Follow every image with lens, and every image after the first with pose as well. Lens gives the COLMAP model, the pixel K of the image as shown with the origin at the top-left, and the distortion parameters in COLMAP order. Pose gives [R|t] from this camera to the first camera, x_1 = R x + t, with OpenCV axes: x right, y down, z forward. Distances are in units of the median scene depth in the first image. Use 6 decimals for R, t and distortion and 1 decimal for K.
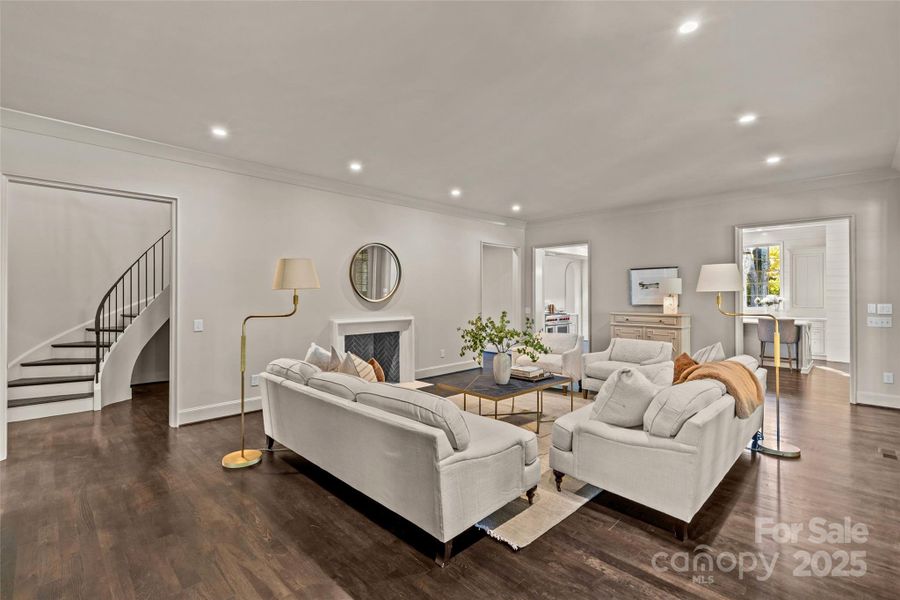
lens RADIAL K [[403.6, 0, 450.0], [0, 403.6, 300.0], [0, 0, 1]] dist [0.002312, 0.000392]
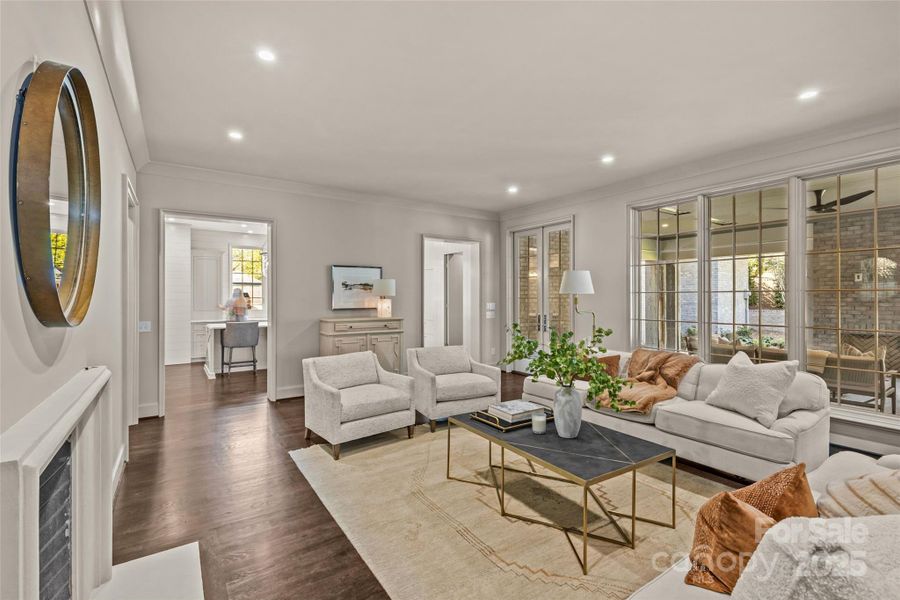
lens RADIAL K [[403.6, 0, 450.0], [0, 403.6, 300.0], [0, 0, 1]] dist [0.002312, 0.000392]
pose [[0.196232, -0.006347, 0.980537, -0.325373], [0.013109, 0.999907, 0.003848, -0.006864], [-0.980470, 0.012099, 0.196296, 0.648688]]
